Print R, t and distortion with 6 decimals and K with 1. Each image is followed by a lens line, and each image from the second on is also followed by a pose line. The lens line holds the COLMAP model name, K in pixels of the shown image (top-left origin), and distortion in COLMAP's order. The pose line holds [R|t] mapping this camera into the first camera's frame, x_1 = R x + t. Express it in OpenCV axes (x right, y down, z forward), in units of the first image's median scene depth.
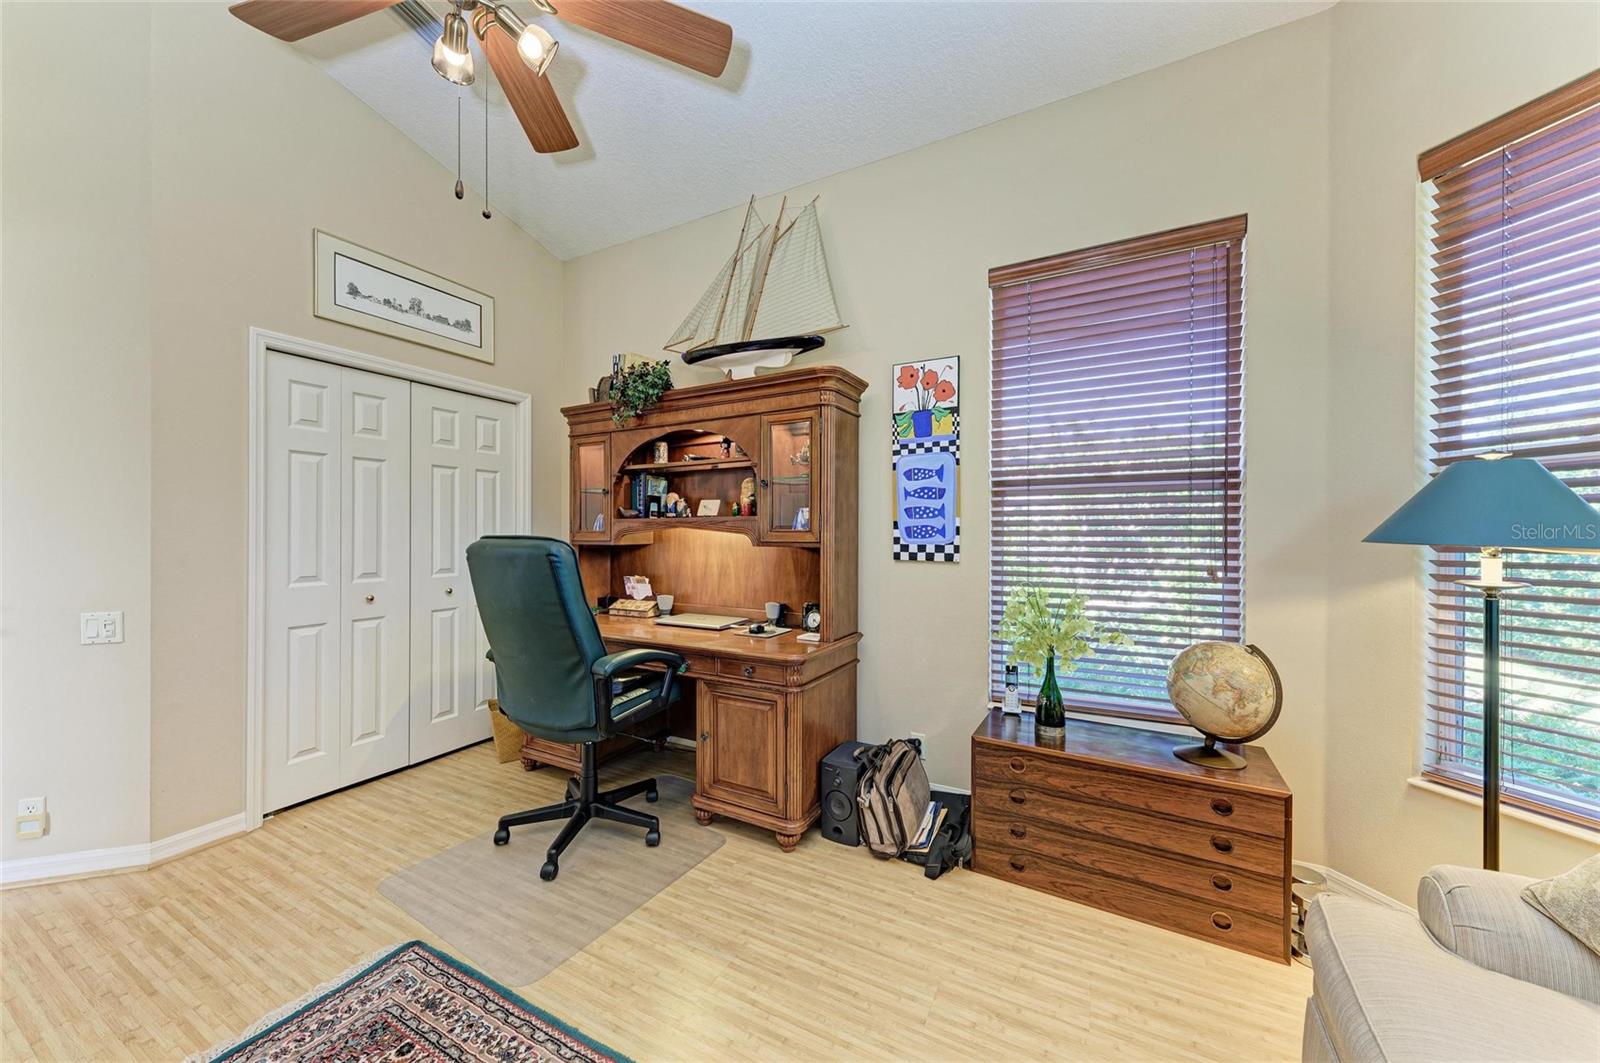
lens RADIAL K [[559.1, 0, 801.2], [0, 559.1, 535.5], [0, 0, 1]] dist [0.001398, -0.000104]
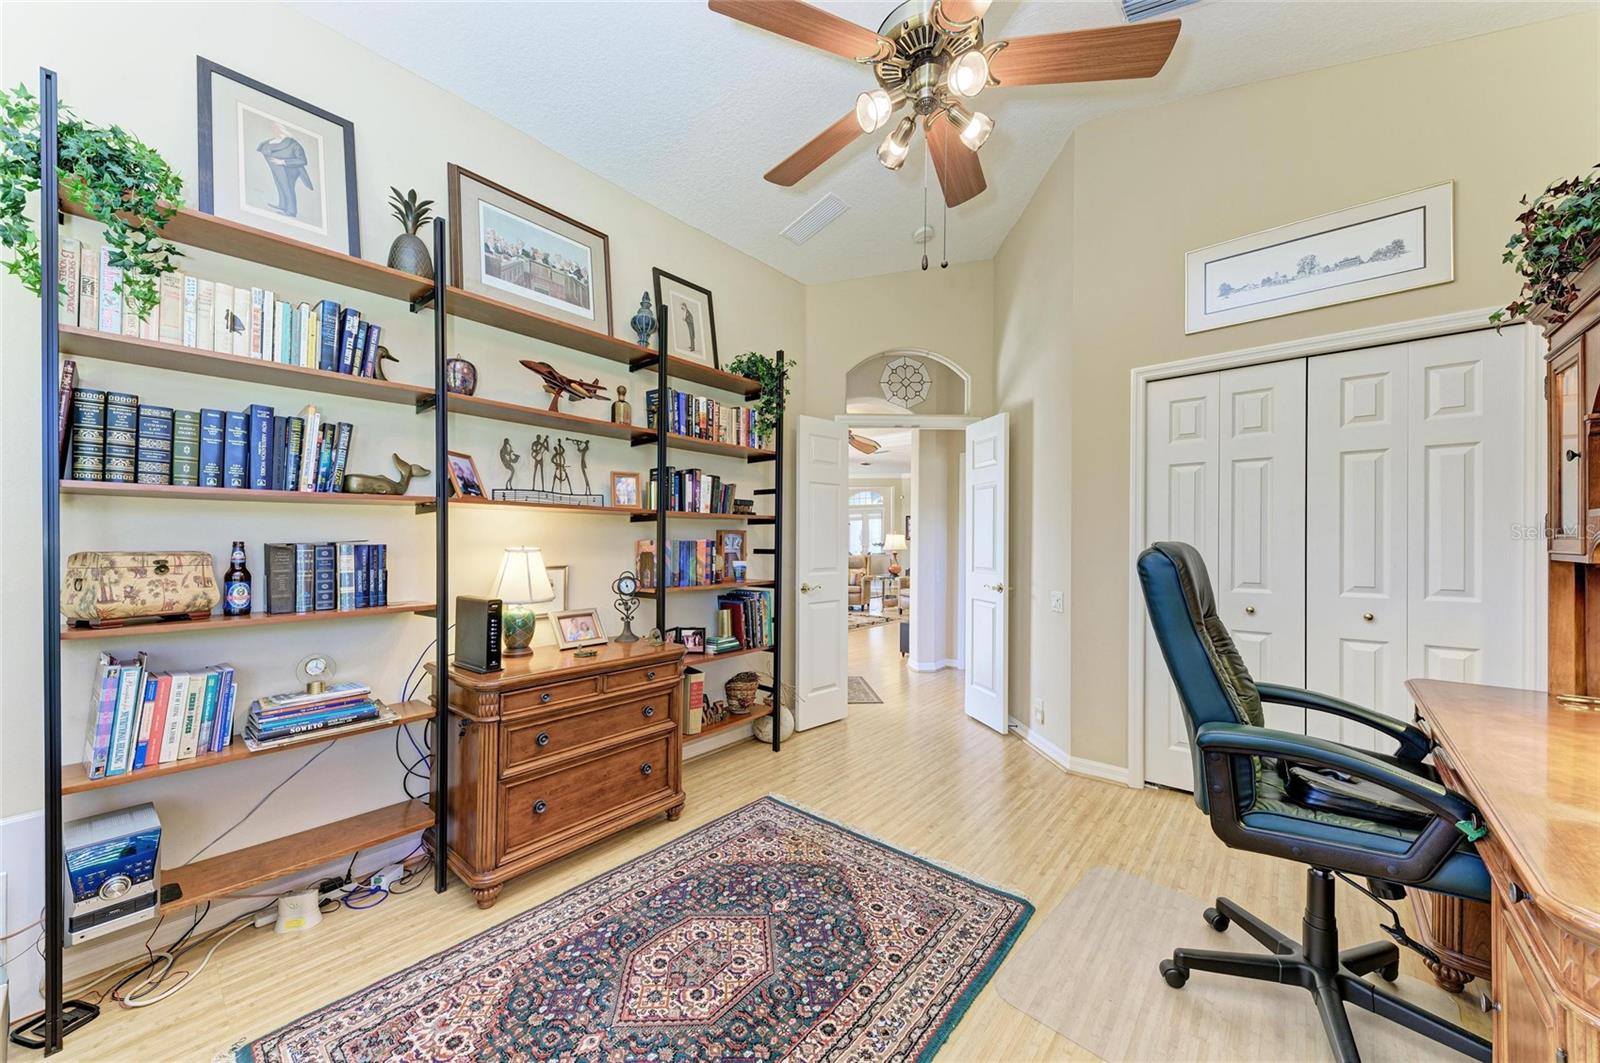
lens RADIAL K [[575.4, 0, 794.8], [0, 575.4, 533.3], [0, 0, 1]] dist [0.000494, -0.000030]
pose [[-0.222934, -0.009717, -0.974785, 0.366978], [-0.002290, 0.999953, -0.009444, -0.004328], [0.974831, 0.000127, -0.222945, 0.536012]]
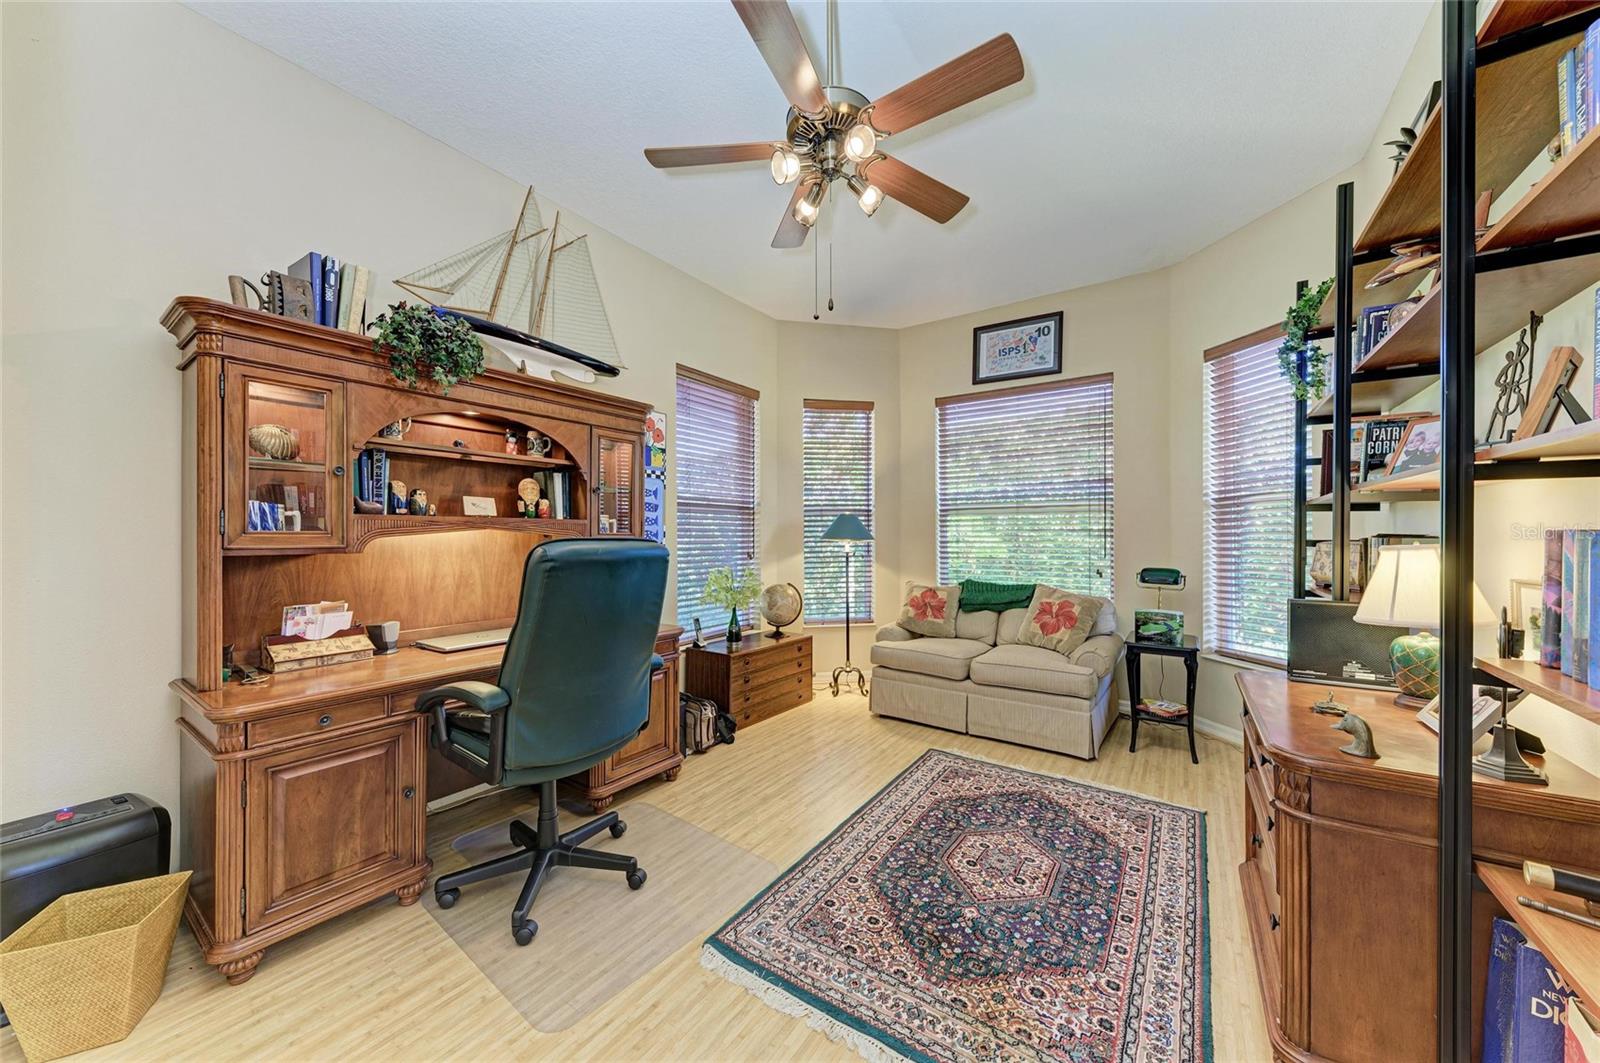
lens RADIAL K [[559.1, 0, 801.2], [0, 559.1, 535.5], [0, 0, 1]] dist [0.001398, -0.000104]
pose [[0.115514, 0.000565, 0.993306, -1.119964], [0.003734, 0.999993, -0.001003, -0.002754], [-0.993299, 0.003825, 0.115511, 0.479355]]
